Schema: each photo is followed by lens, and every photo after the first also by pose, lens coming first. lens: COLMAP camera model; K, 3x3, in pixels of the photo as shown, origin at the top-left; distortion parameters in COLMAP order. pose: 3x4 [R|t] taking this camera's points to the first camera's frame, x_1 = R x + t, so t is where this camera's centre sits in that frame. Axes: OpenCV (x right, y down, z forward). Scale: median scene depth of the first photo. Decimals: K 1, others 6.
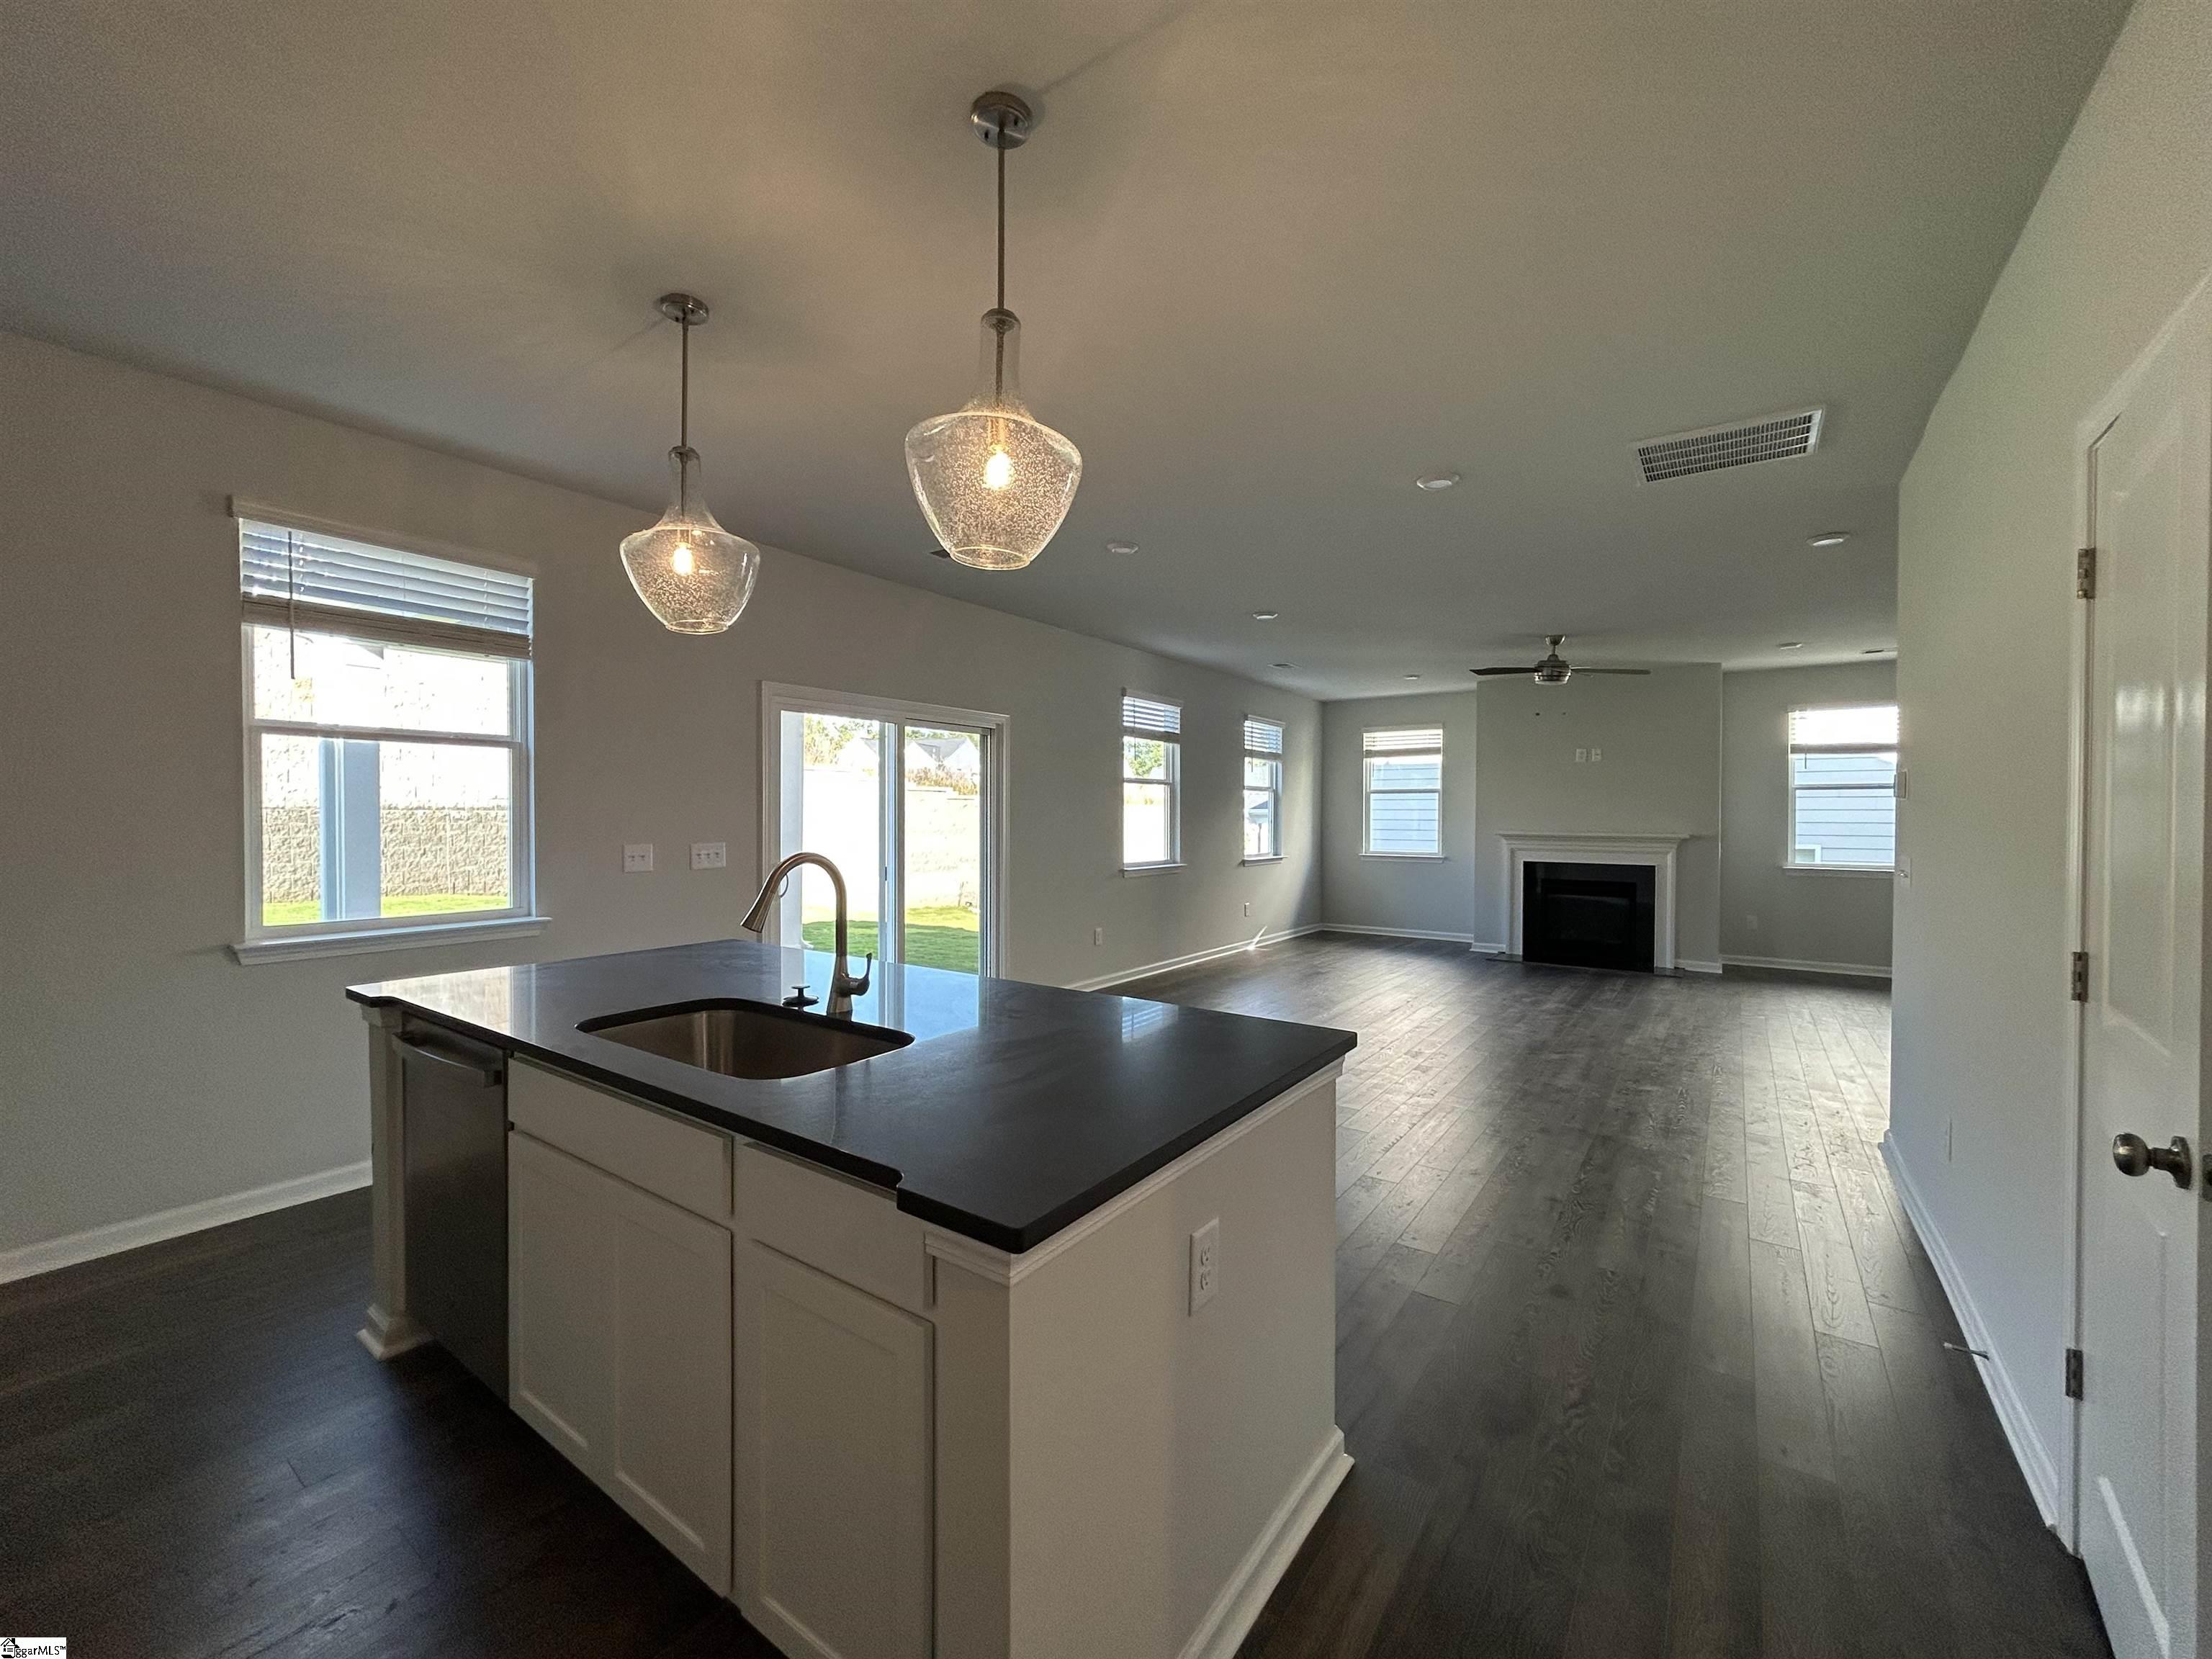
lens RADIAL K [[889.5, 0, 1106.0], [0, 889.5, 829.5], [0, 0, 1]] dist [0.000553, 0.000066]
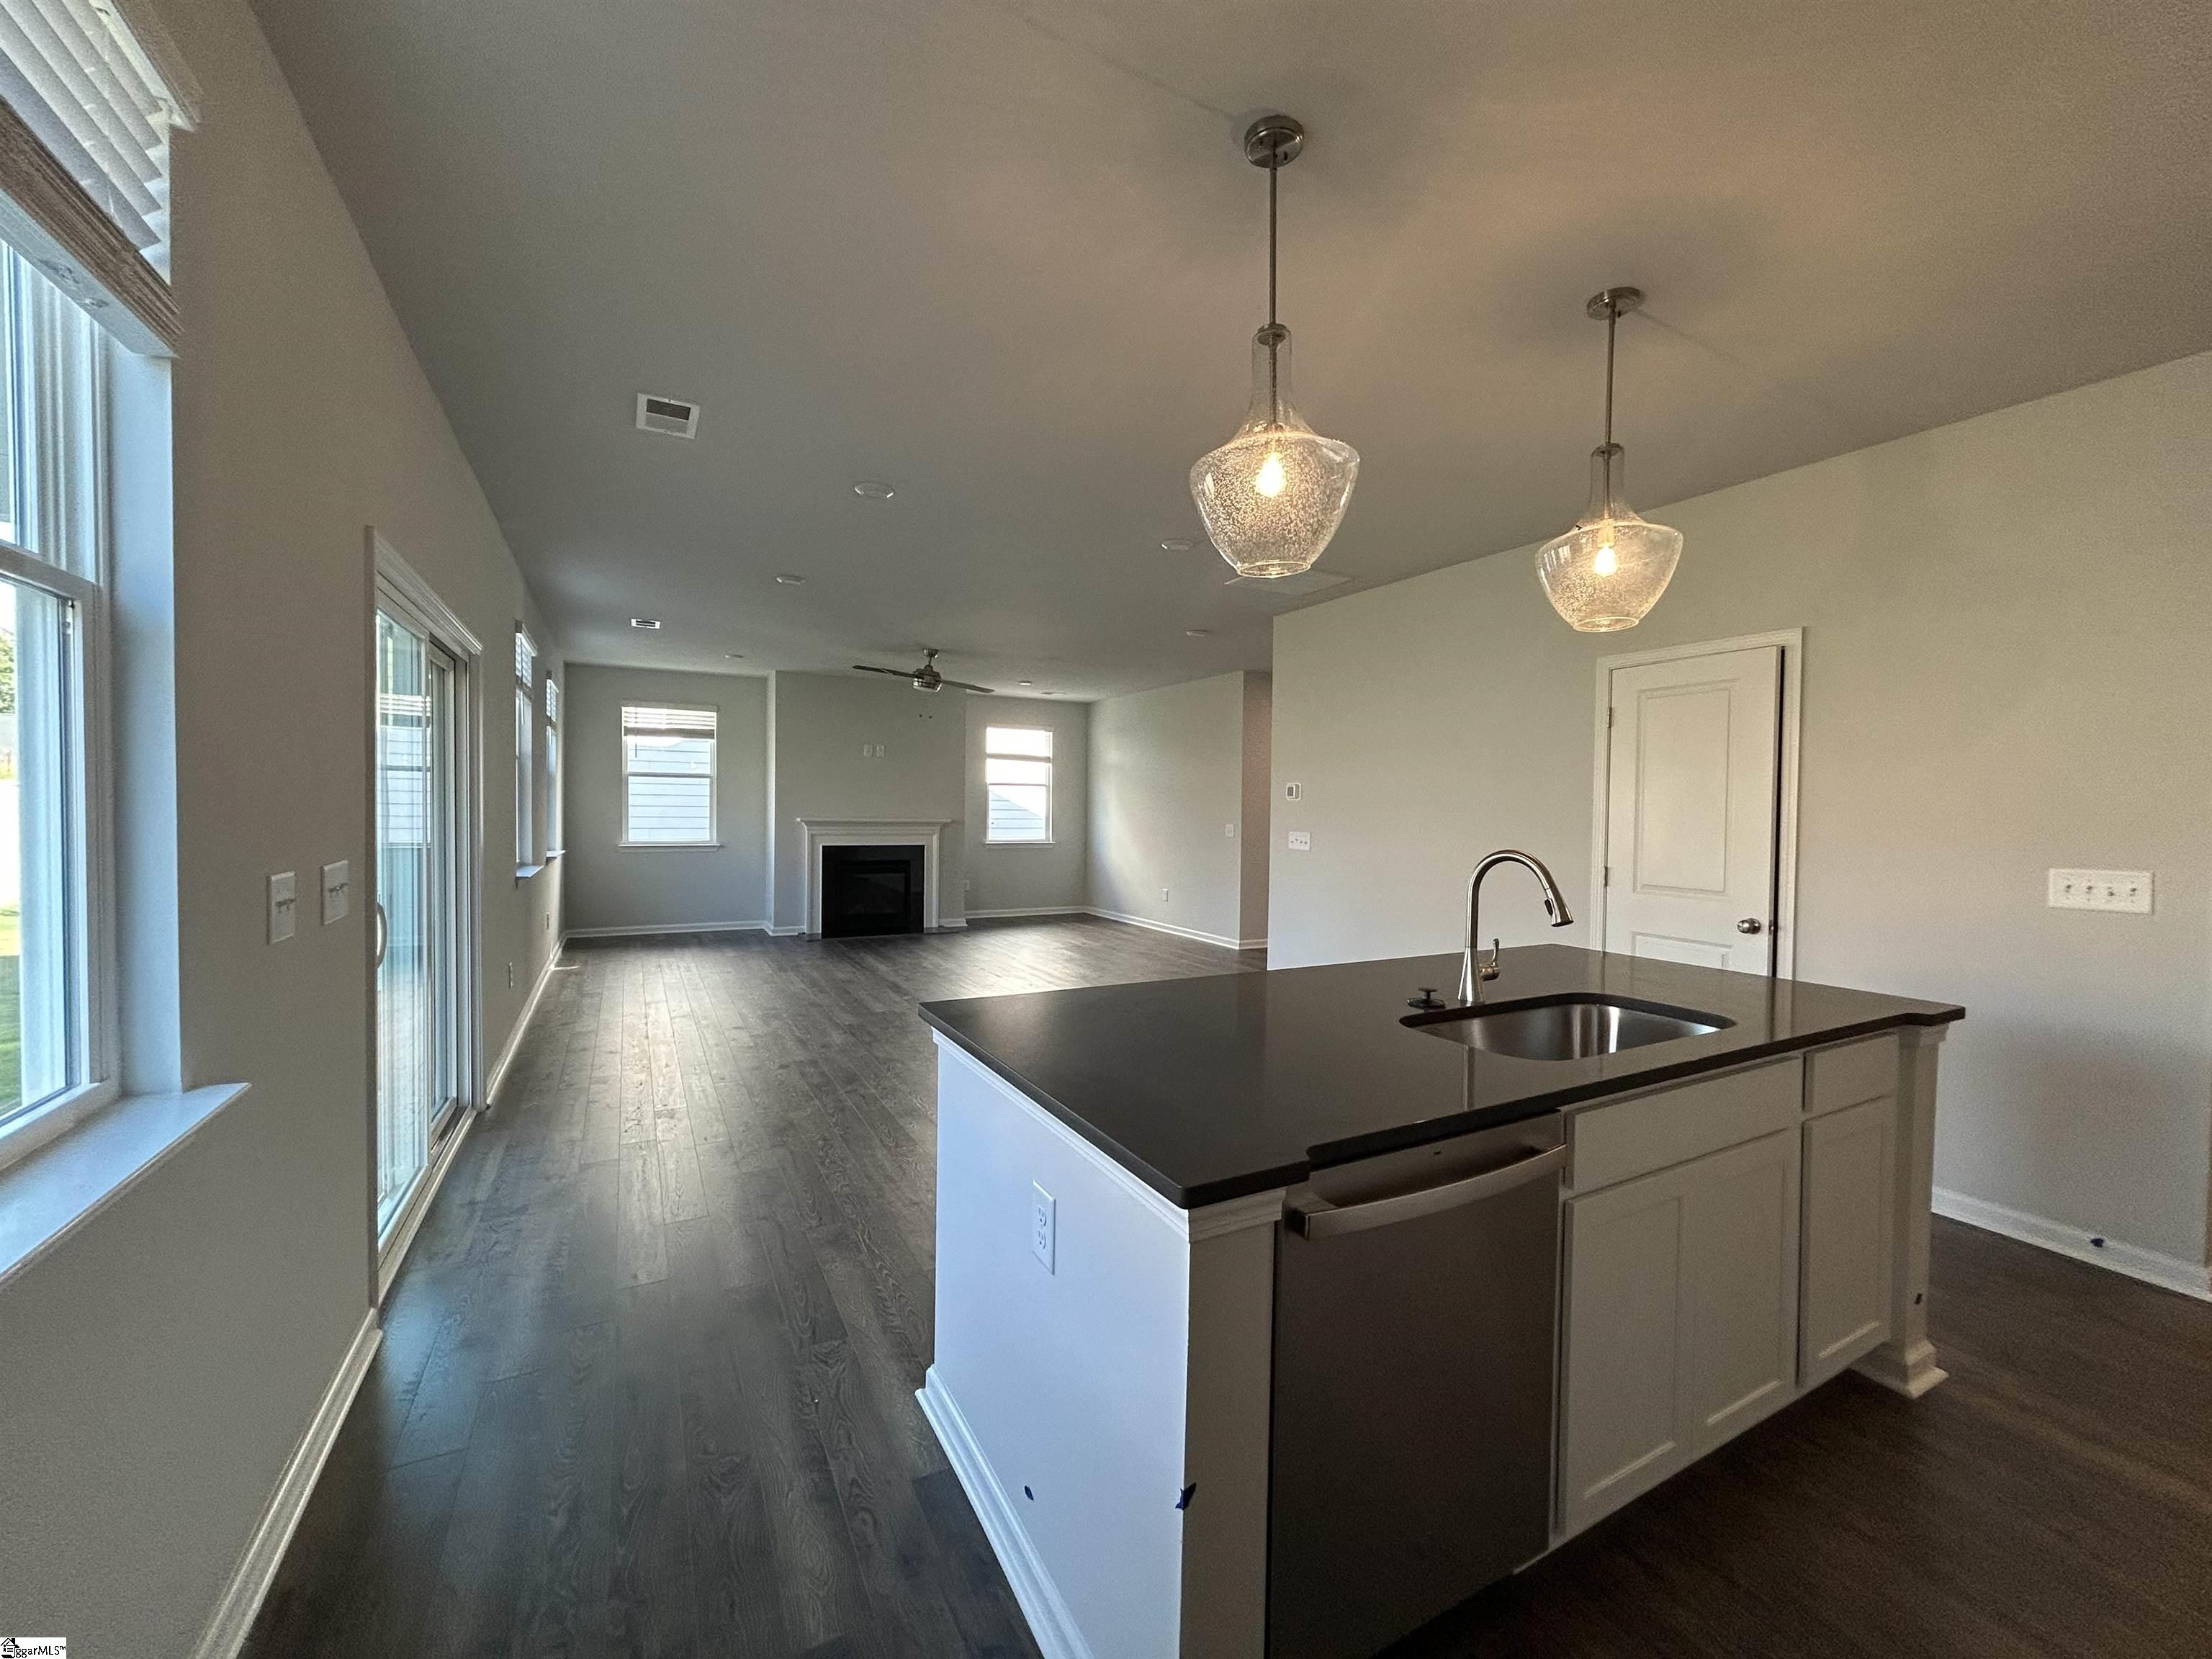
lens RADIAL K [[889.5, 0, 1106.0], [0, 889.5, 829.5], [0, 0, 1]] dist [0.000553, 0.000066]
pose [[0.447333, -0.020265, 0.894138, -0.337638], [0.003496, 0.999775, 0.020910, -0.005093], [-0.894361, -0.006227, 0.447303, 0.214374]]
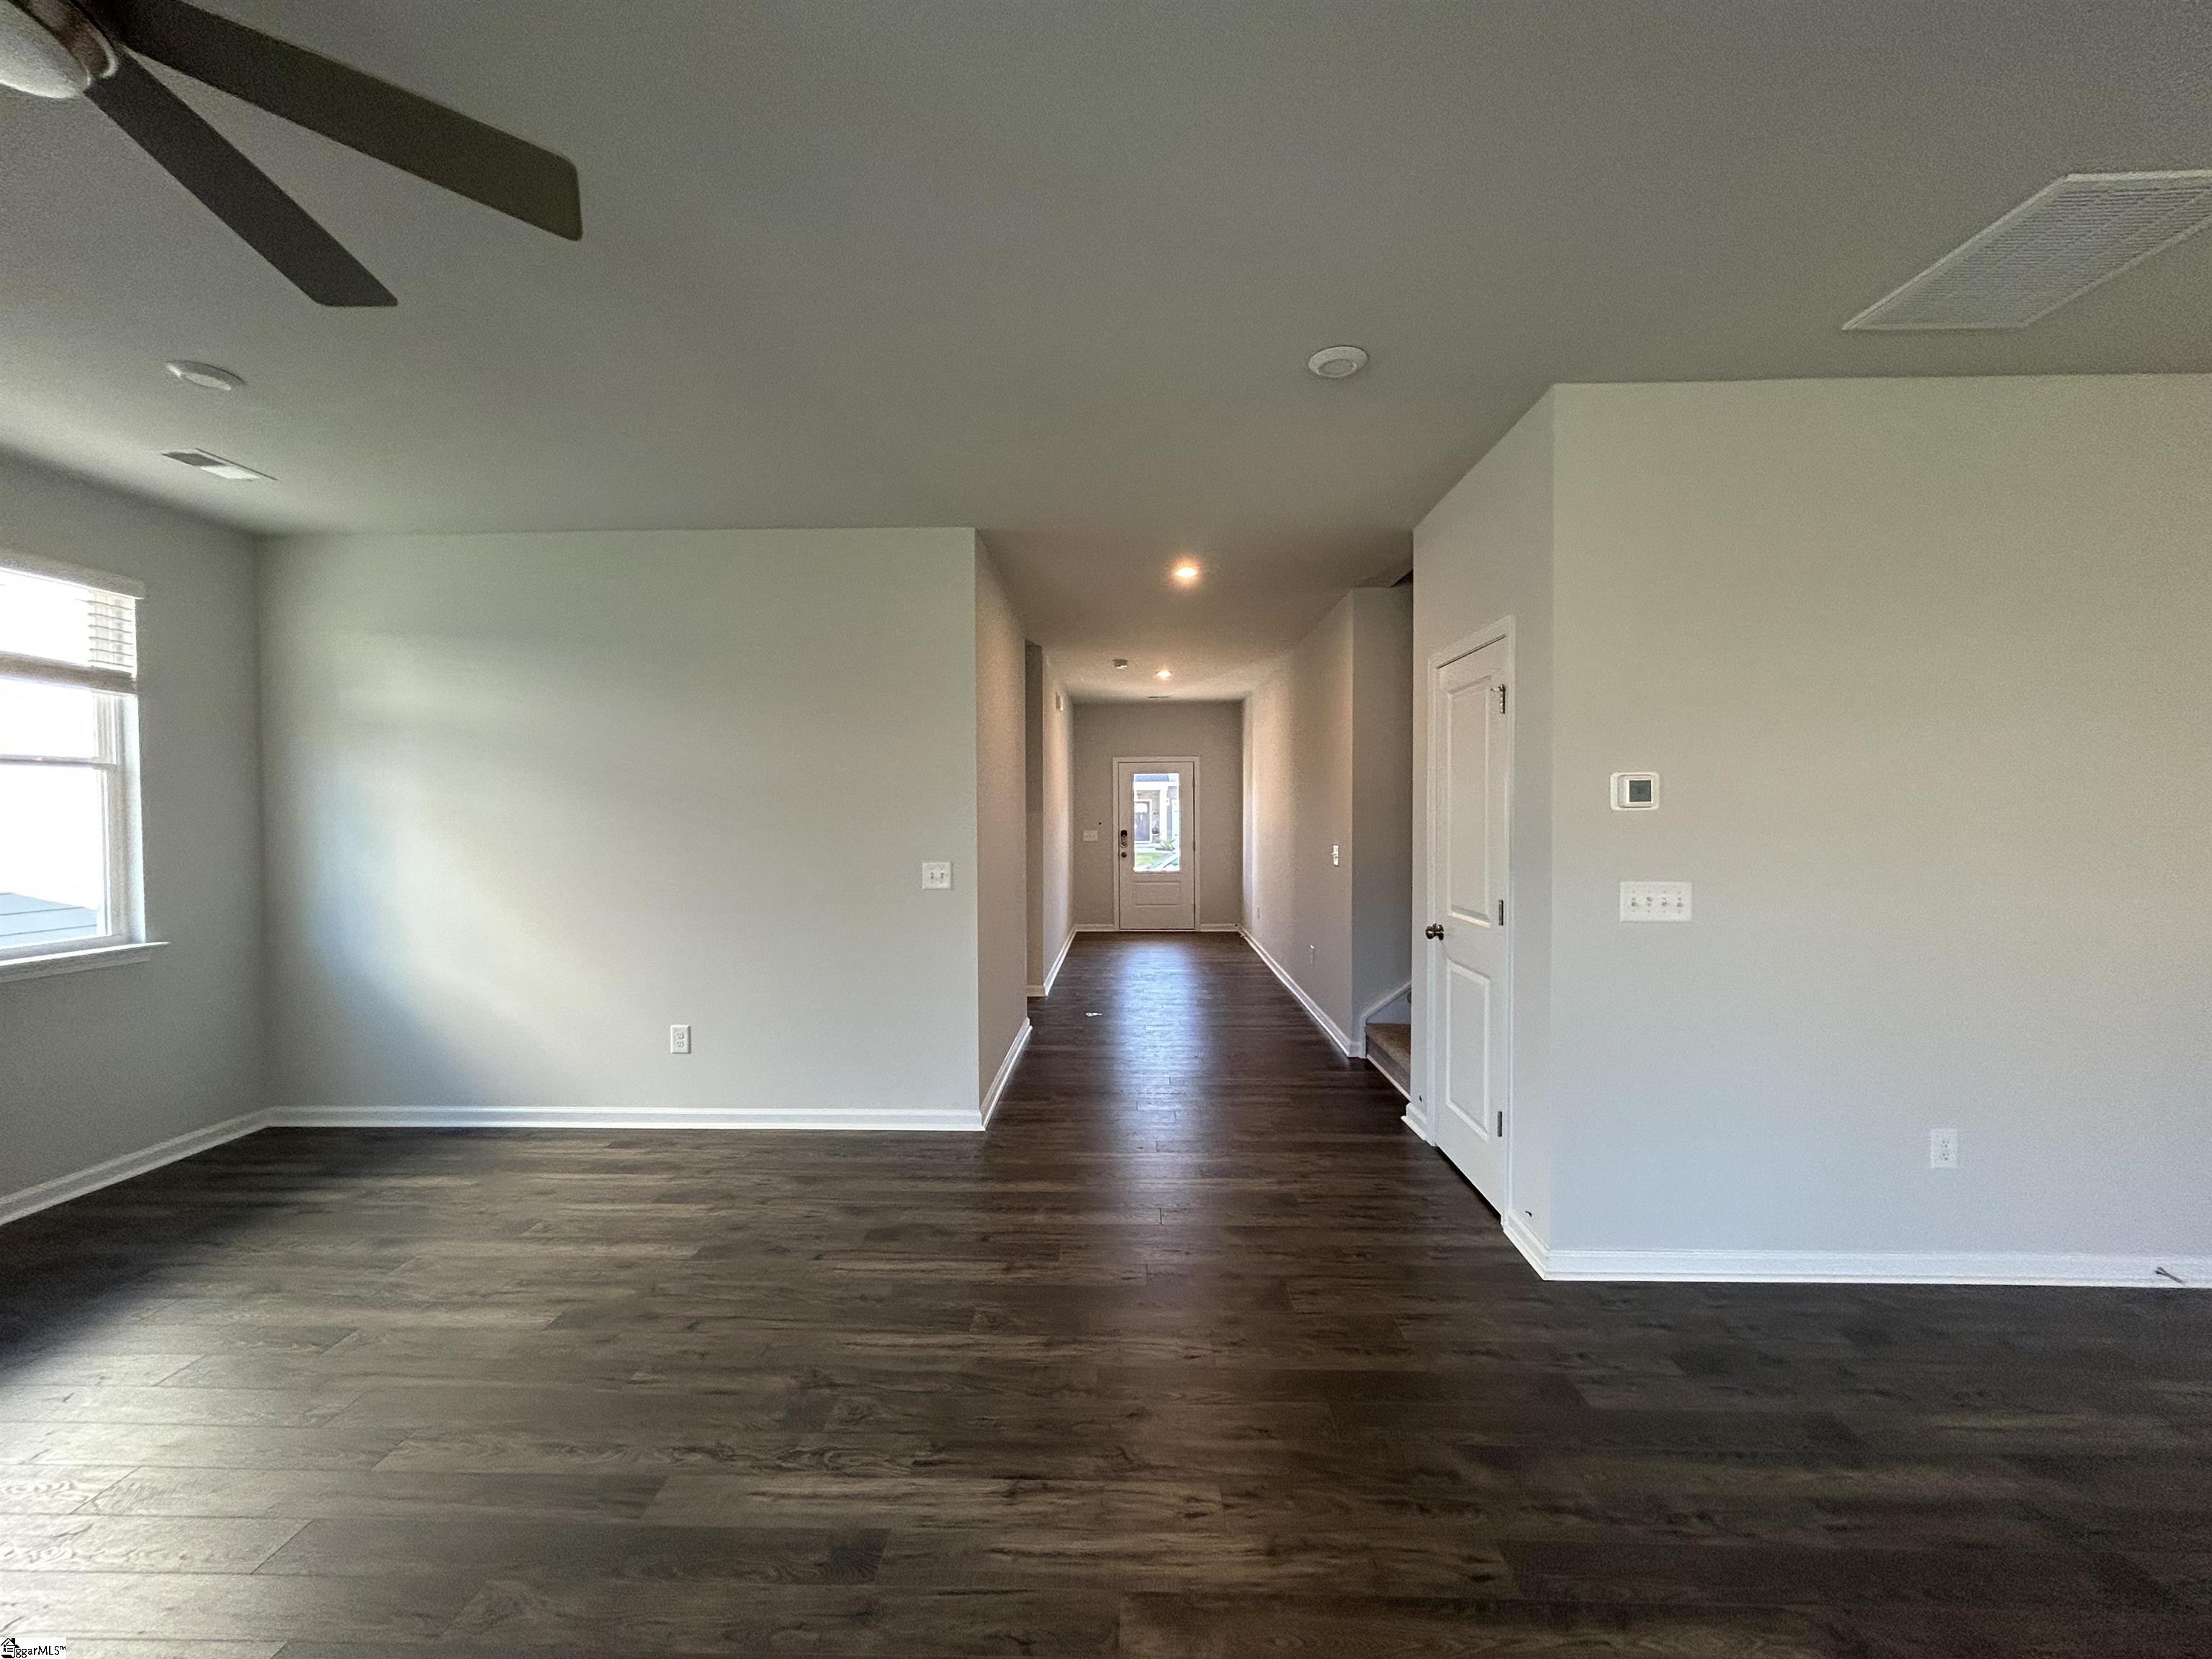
lens RADIAL K [[889.5, 0, 1106.0], [0, 889.5, 829.5], [0, 0, 1]] dist [0.000553, 0.000066]
pose [[-0.556313, -0.019132, 0.830752, 0.197684], [0.014204, 0.999370, 0.032527, -0.019309], [-0.830851, 0.029895, -0.555691, 0.718650]]
